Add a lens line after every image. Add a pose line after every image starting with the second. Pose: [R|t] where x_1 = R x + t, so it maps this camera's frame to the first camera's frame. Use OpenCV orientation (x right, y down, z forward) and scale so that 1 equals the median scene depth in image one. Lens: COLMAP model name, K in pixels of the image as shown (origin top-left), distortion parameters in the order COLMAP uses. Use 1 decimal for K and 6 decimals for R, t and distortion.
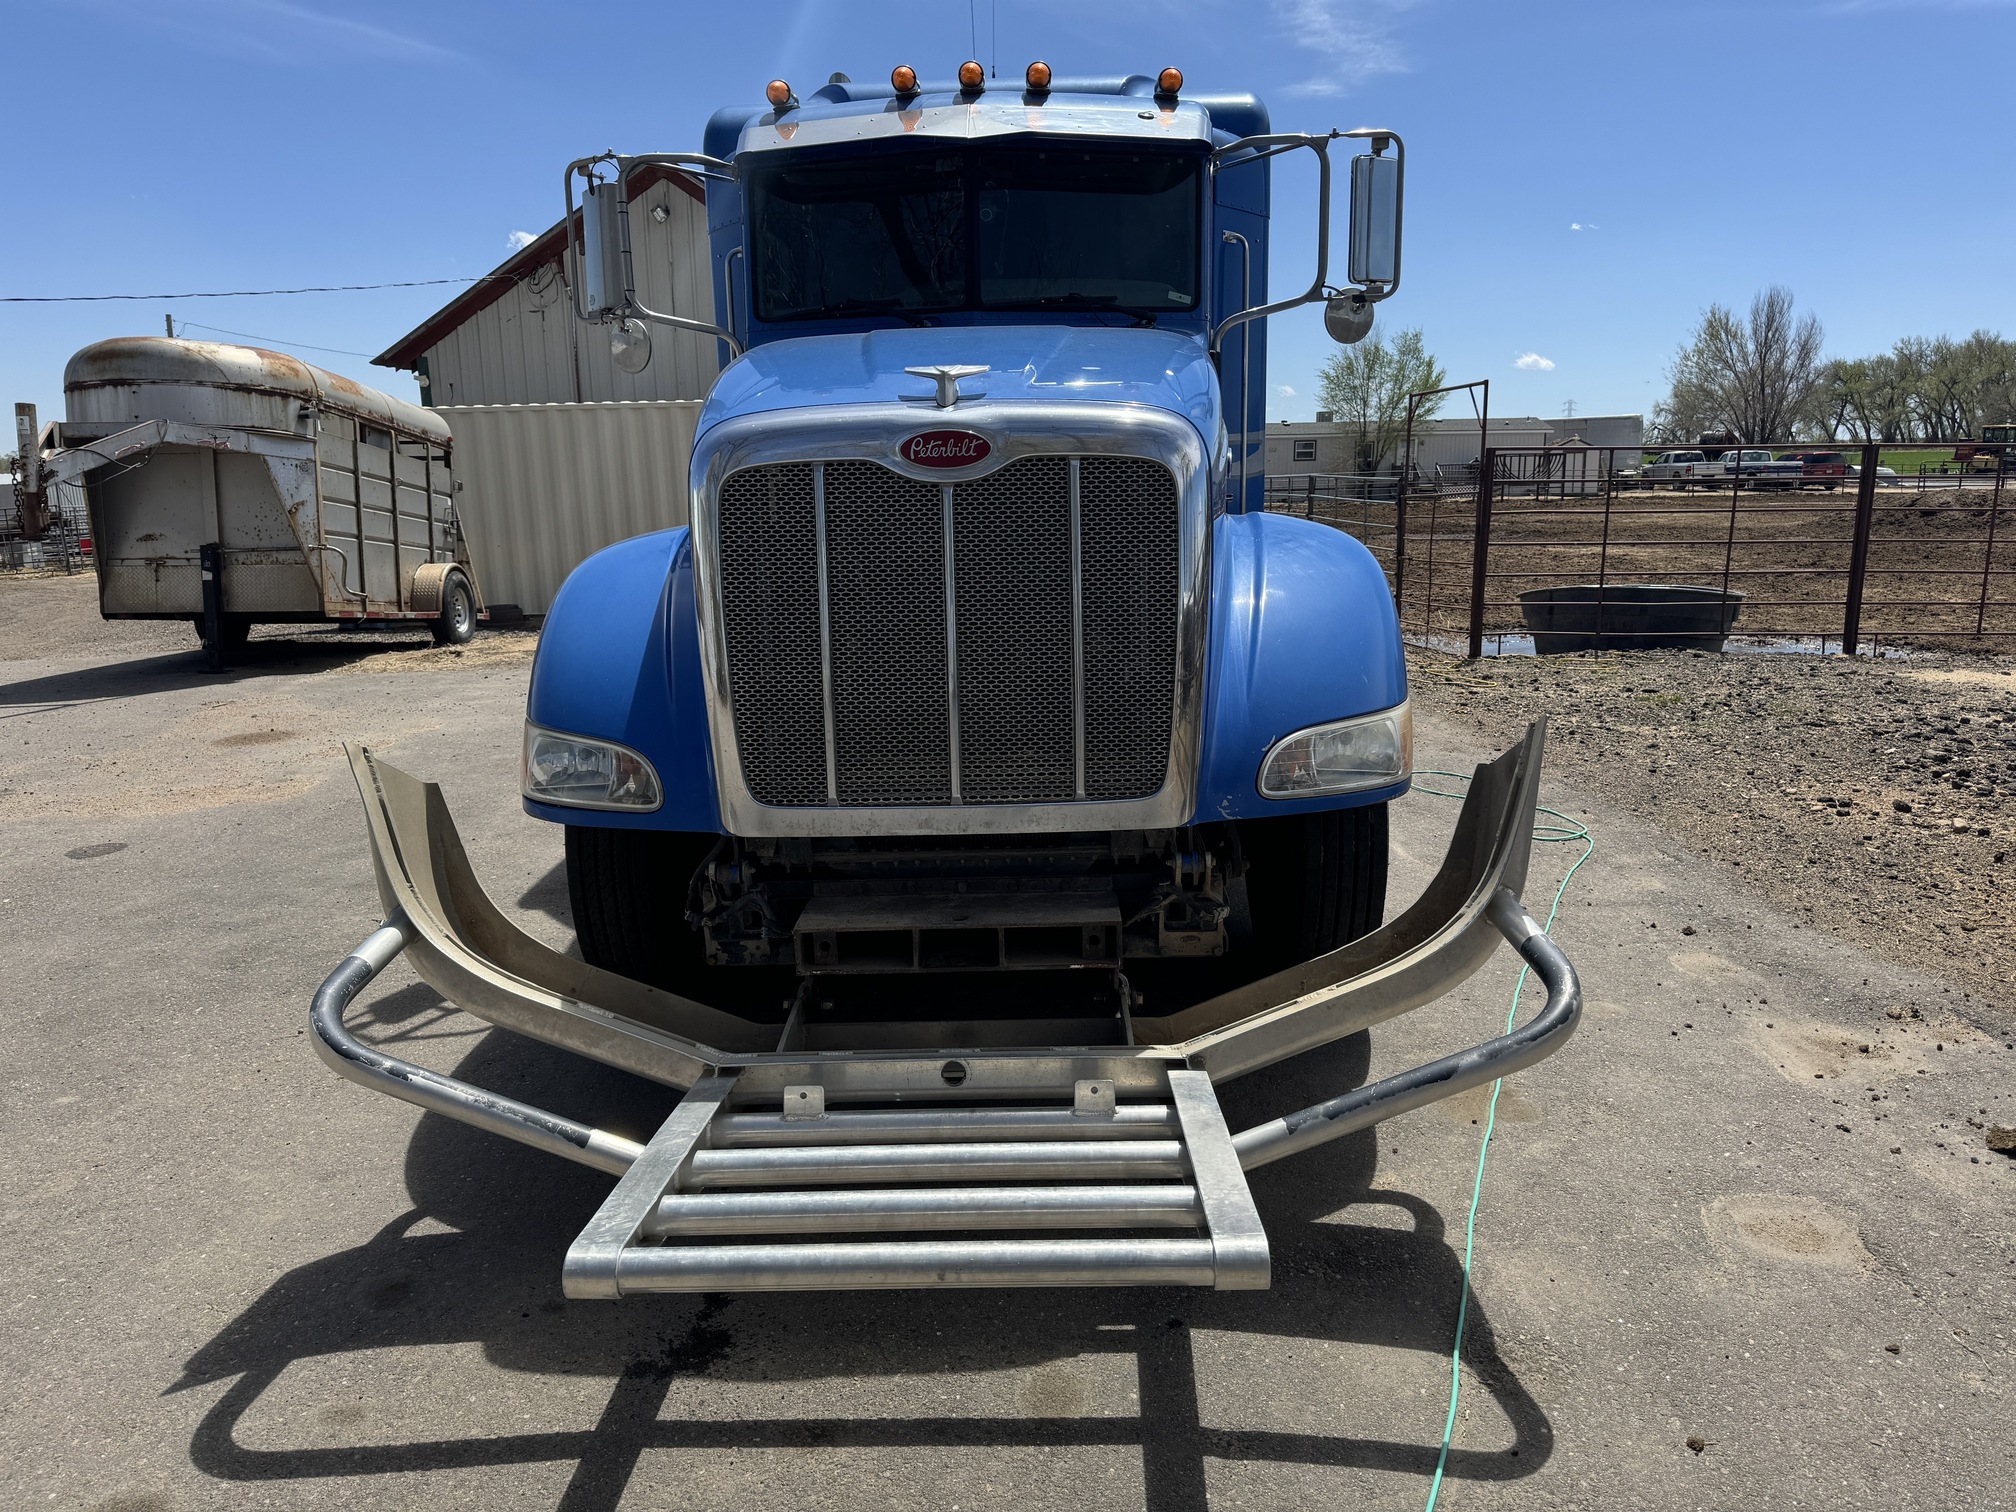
lens RADIAL K [[1419.8, 0, 1016.6], [0, 1419.8, 764.8], [0, 0, 1]] dist [0.037125, -0.059391]
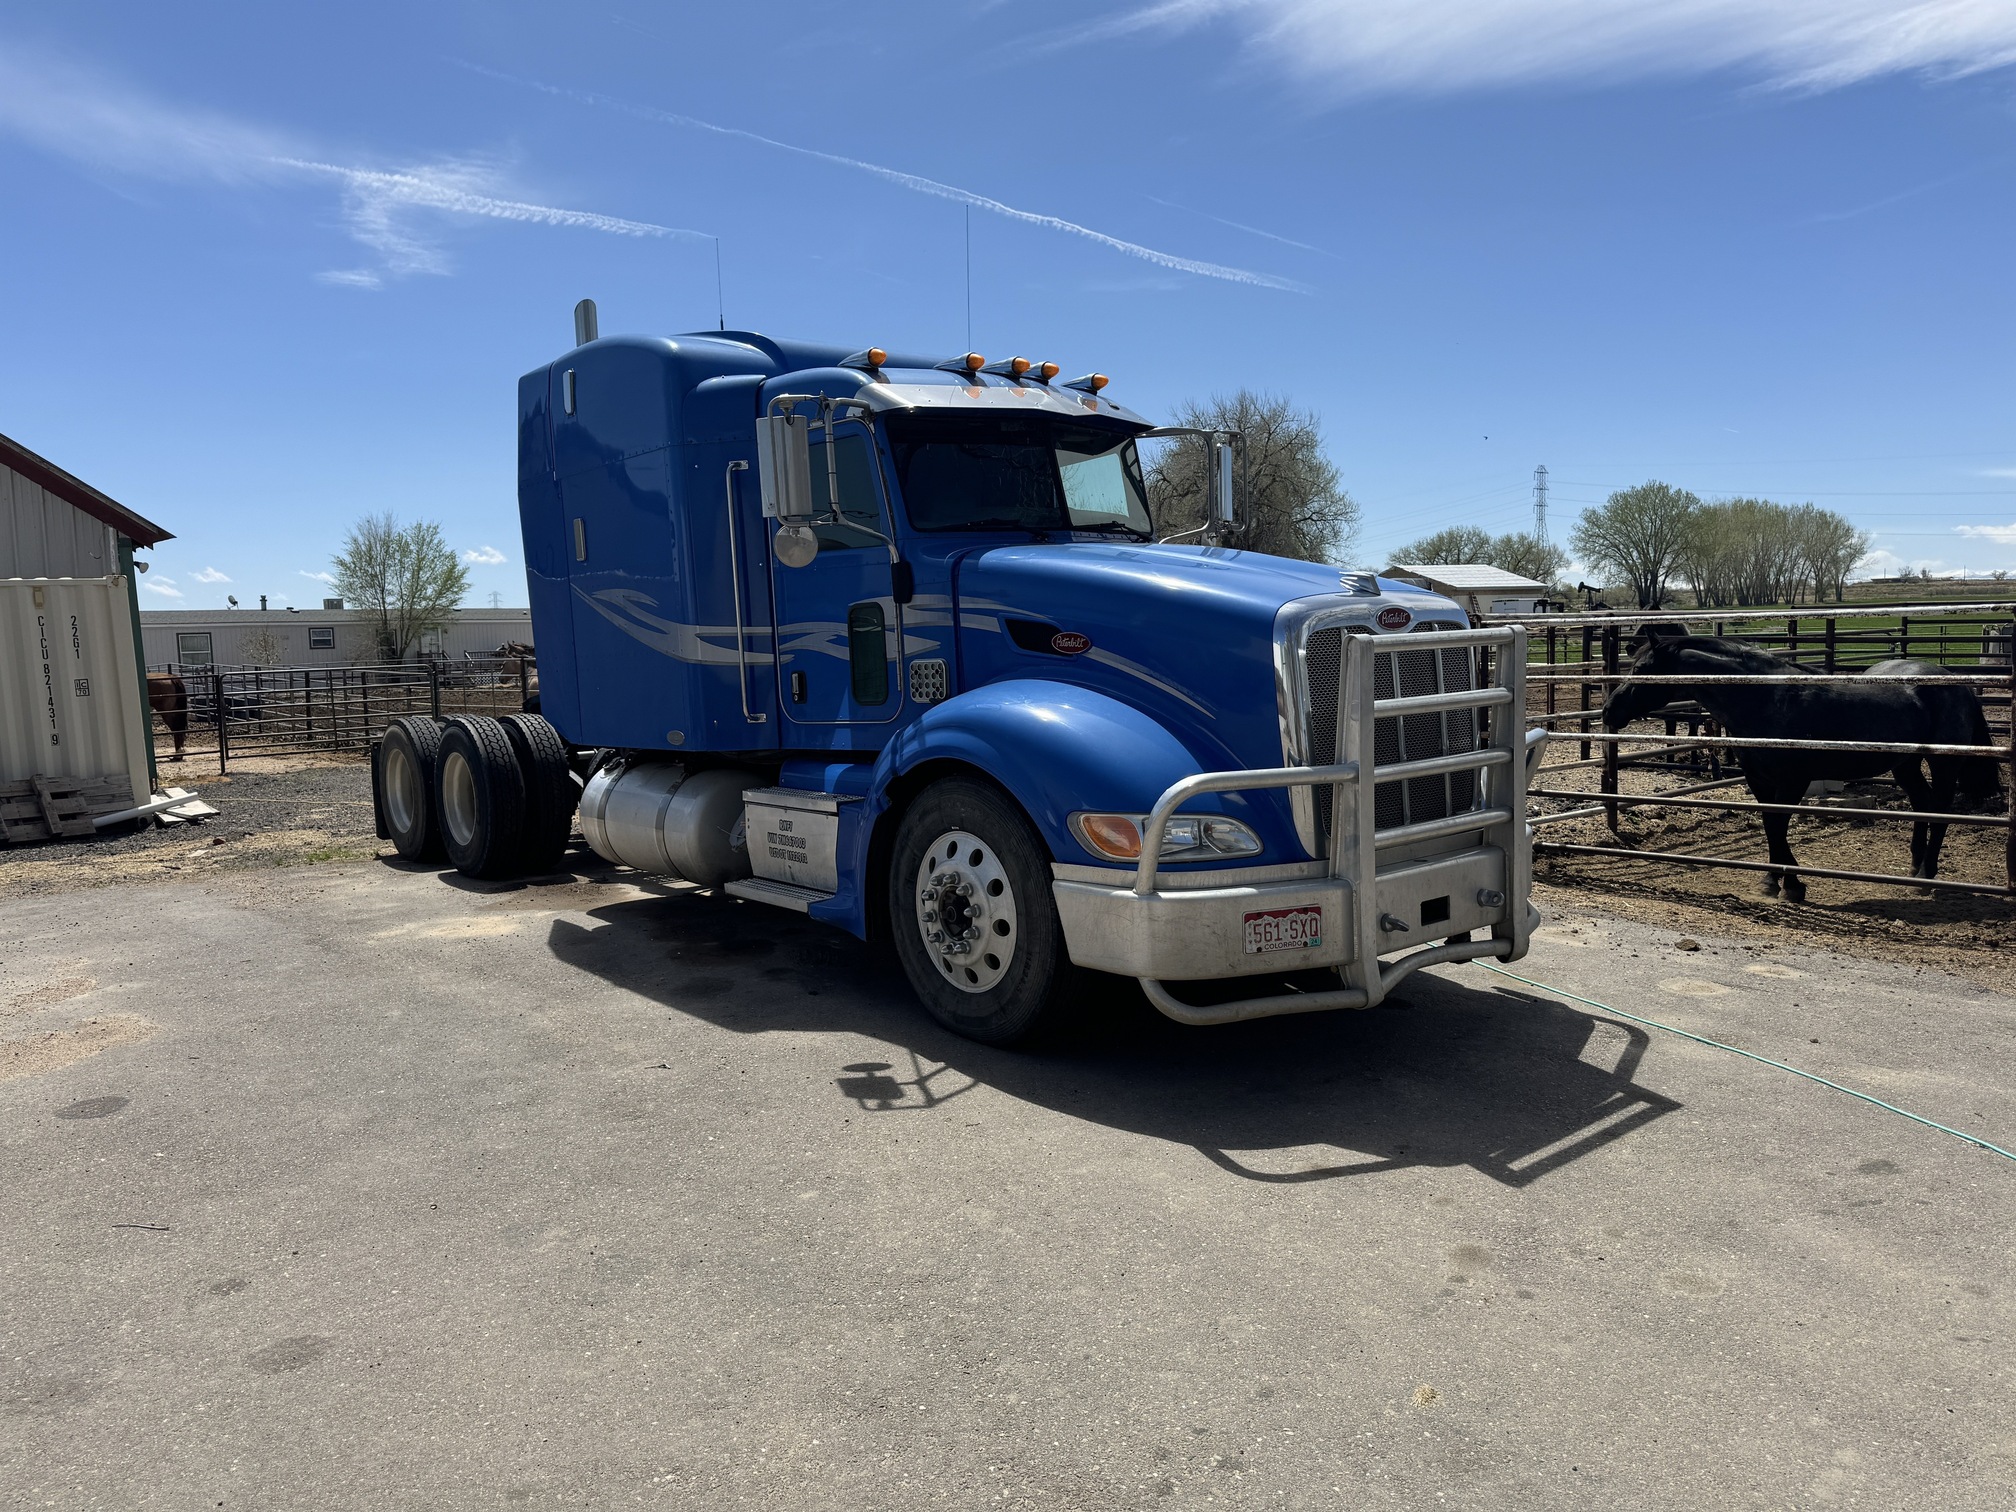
lens RADIAL K [[1419.3, 0, 1019.8], [0, 1419.3, 752.7], [0, 0, 1]] dist [0.090676, -0.060247]
pose [[0.747125, -0.057137, 0.662224, -0.494097], [0.148185, 0.985542, -0.082151, 0.004474], [-0.647955, 0.159509, 0.744789, 0.002634]]
